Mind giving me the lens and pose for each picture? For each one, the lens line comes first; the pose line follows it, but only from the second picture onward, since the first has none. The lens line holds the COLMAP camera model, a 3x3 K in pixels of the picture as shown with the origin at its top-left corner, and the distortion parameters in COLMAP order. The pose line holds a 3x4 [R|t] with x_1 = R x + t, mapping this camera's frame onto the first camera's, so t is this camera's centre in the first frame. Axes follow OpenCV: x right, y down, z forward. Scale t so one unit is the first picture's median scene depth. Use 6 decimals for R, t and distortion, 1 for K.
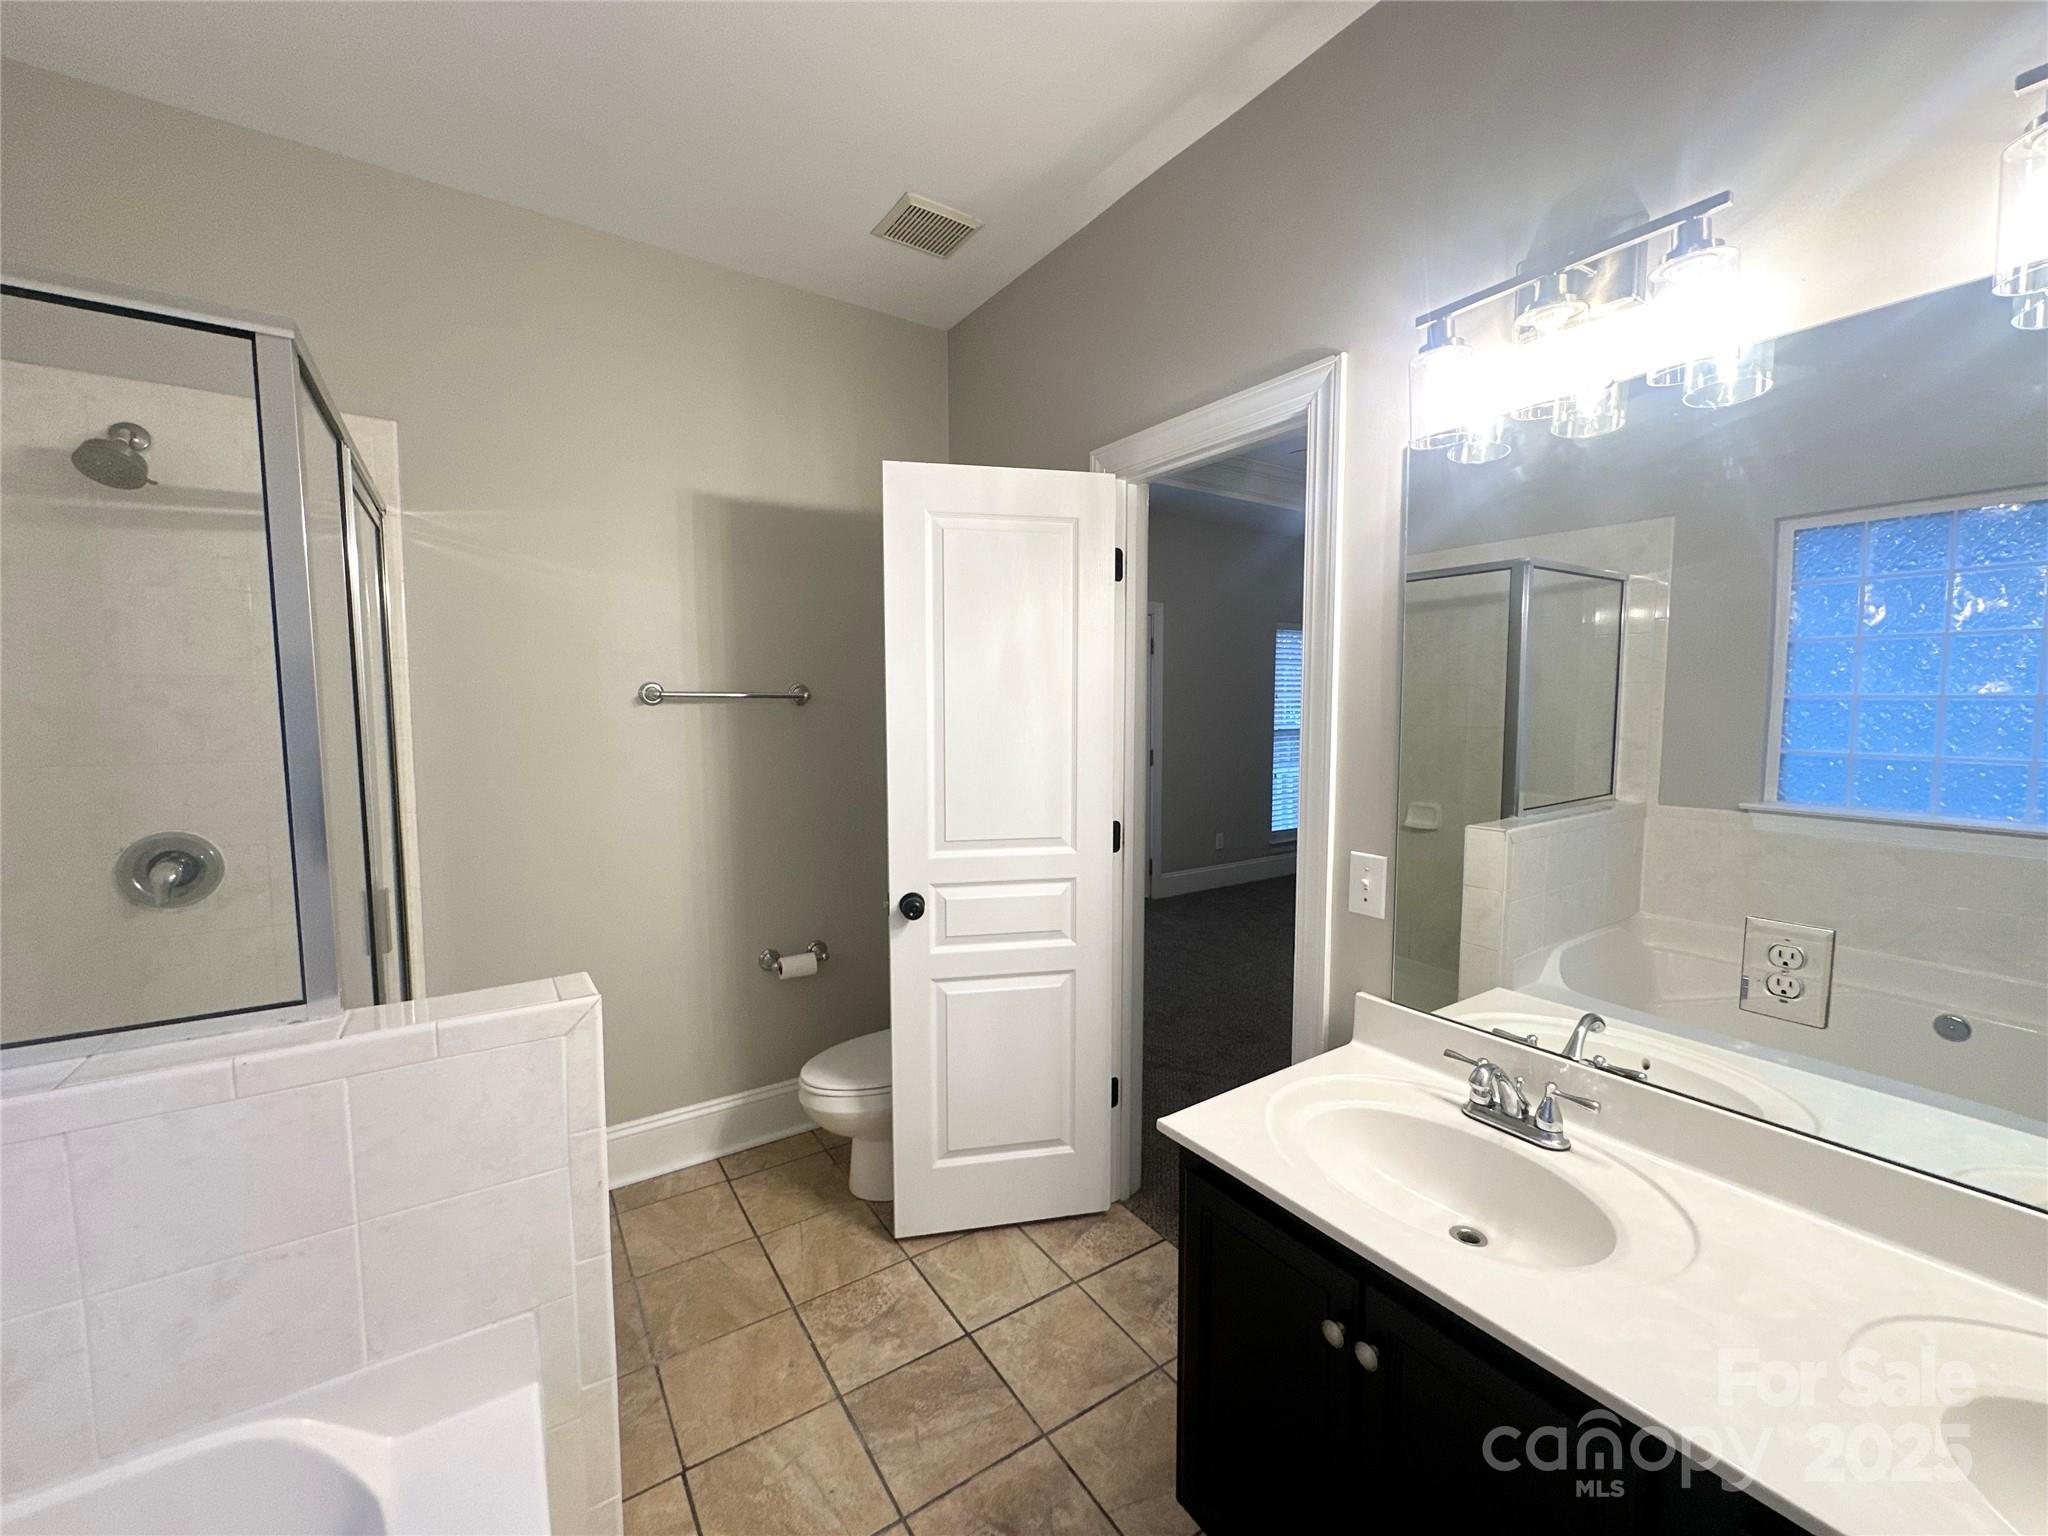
lens RADIAL K [[813.4, 0, 1025.7], [0, 813.4, 768.9], [0, 0, 1]] dist [-0.000498, -0.000131]
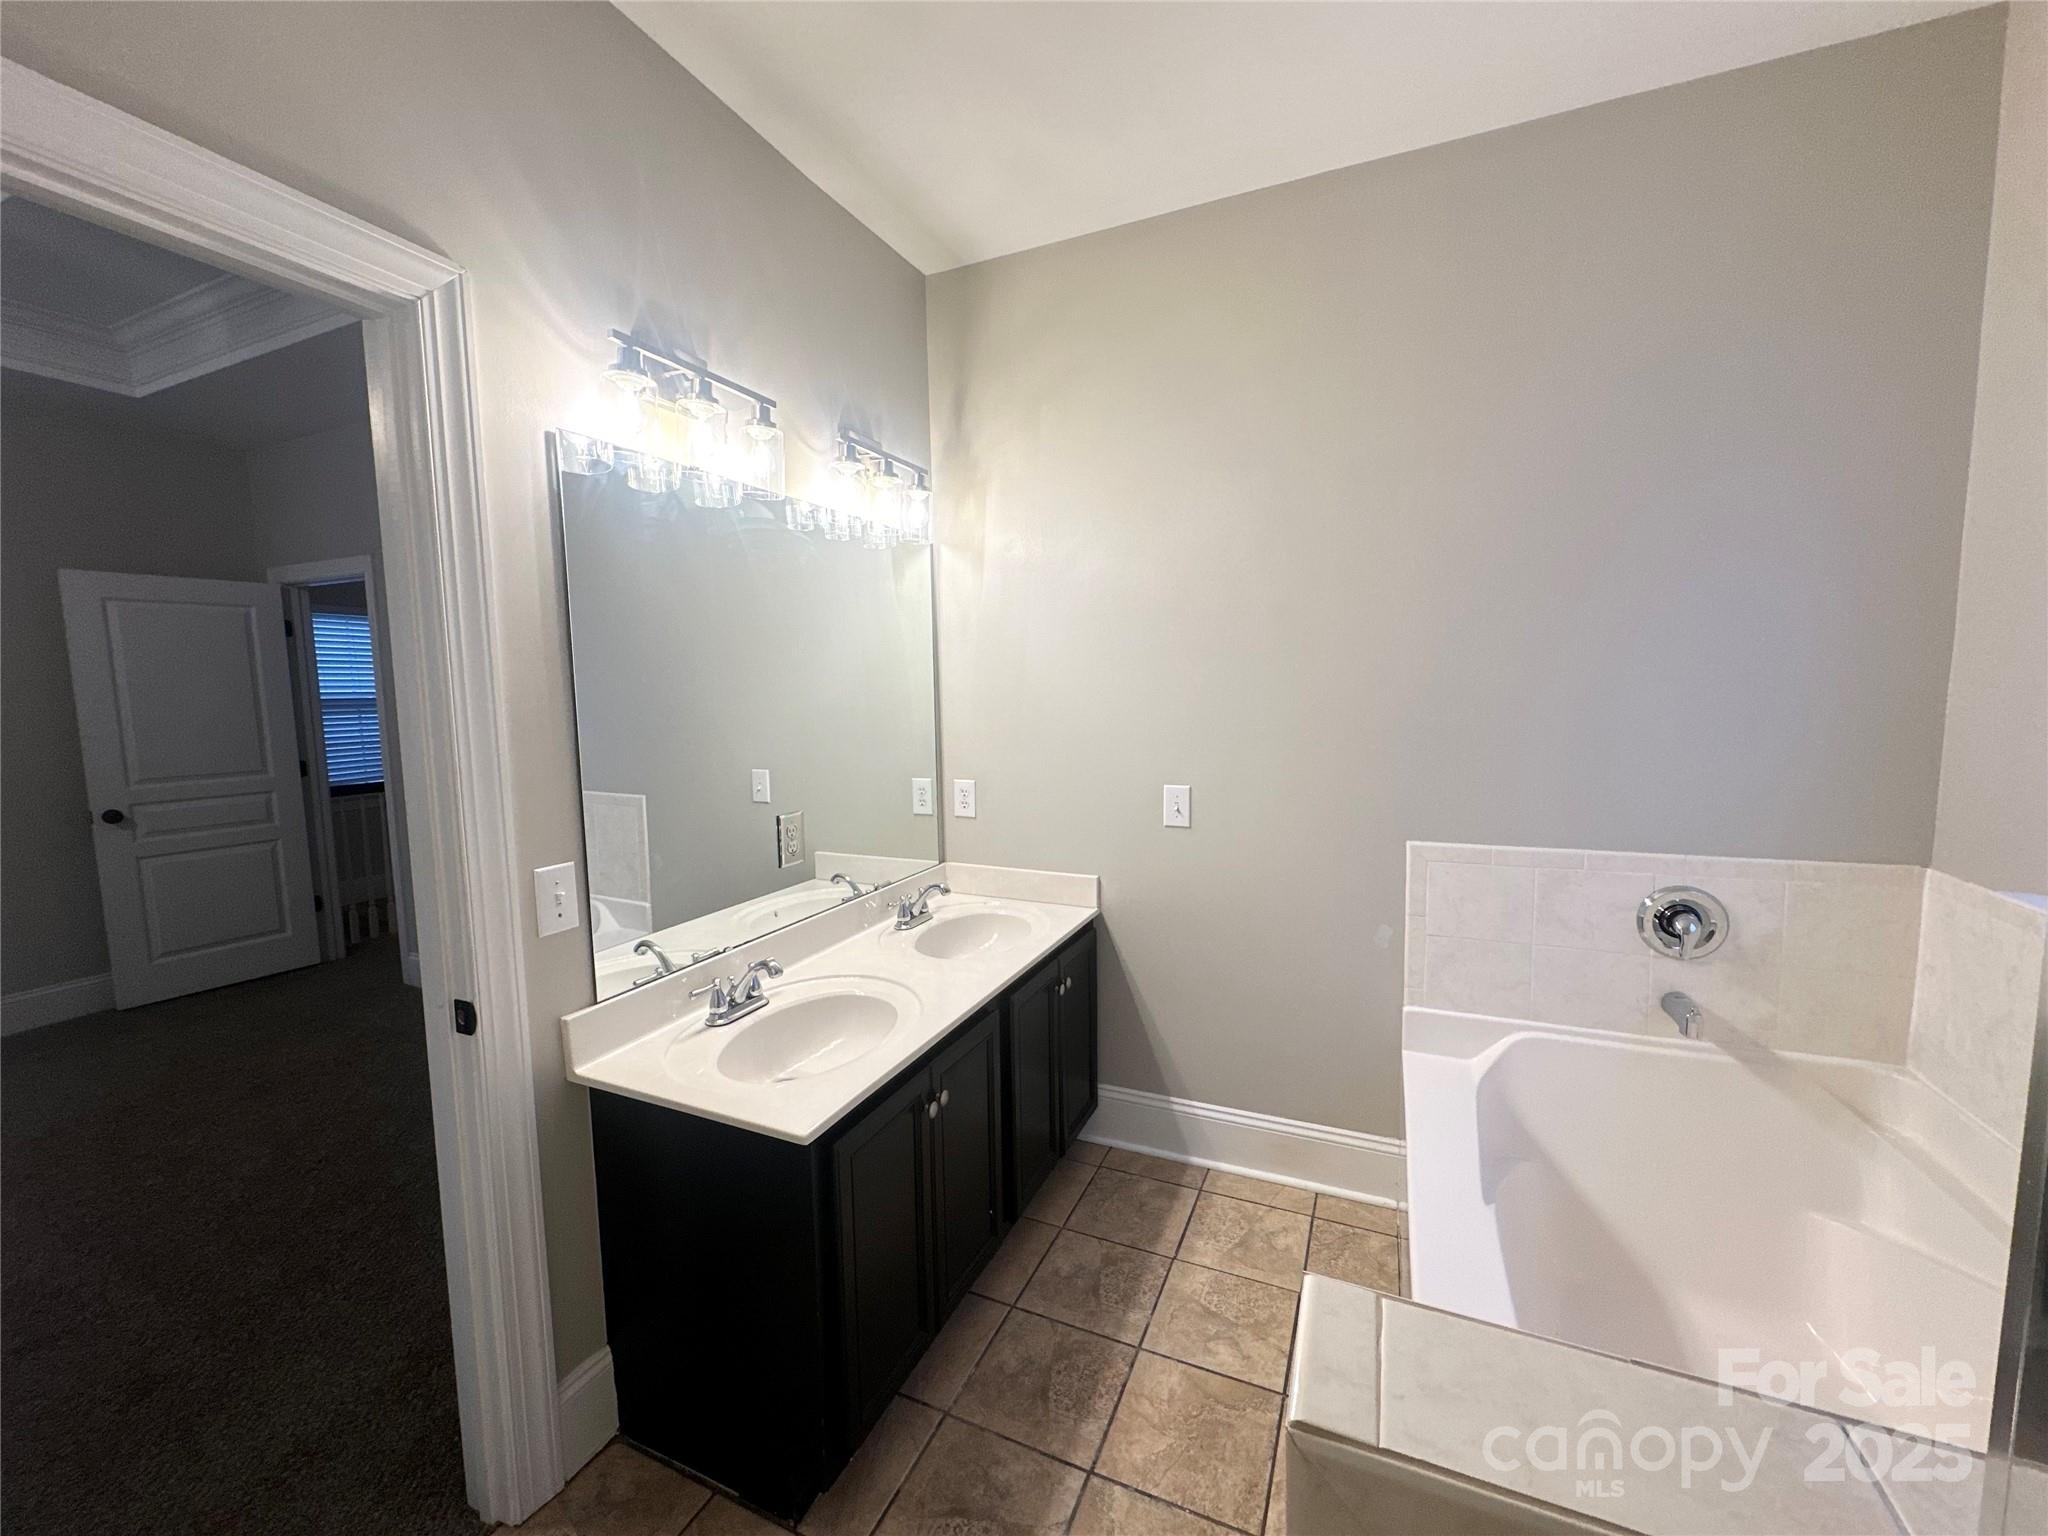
lens RADIAL K [[819.9, 0, 1018.7], [0, 819.9, 768.4], [0, 0, 1]] dist [0.000006, 0.000098]
pose [[-0.512333, -0.089518, 0.854108, -0.654829], [0.067426, 0.987289, 0.143921, -0.105607], [-0.856136, 0.131324, -0.499785, 1.040151]]
